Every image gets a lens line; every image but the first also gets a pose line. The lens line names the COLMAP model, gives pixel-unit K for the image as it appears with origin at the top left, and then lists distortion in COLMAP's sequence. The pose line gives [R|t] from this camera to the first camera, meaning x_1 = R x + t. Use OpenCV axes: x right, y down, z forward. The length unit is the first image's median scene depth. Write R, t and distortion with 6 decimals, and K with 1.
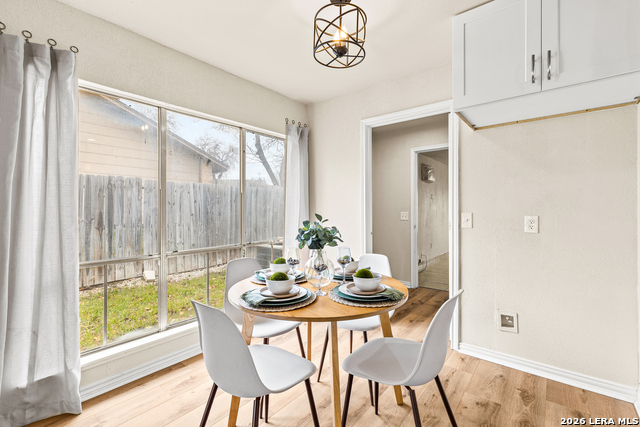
lens RADIAL K [[289.6, 0, 320.0], [0, 289.6, 213.5], [0, 0, 1]] dist [0.008792, 0.000059]
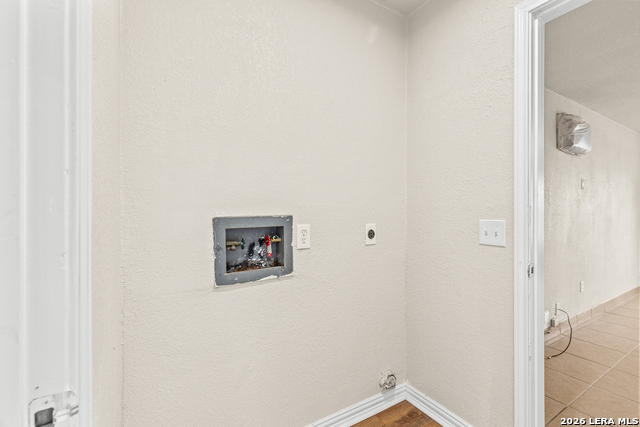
lens RADIAL K [[289.6, 0, 320.0], [0, 289.6, 213.5], [0, 0, 1]] dist [0.008792, 0.000059]
pose [[0.942242, 0.002959, -0.334919, 0.186555], [-0.004589, 0.999981, -0.004075, -0.007866], [0.334901, 0.005376, 0.942238, 0.539469]]
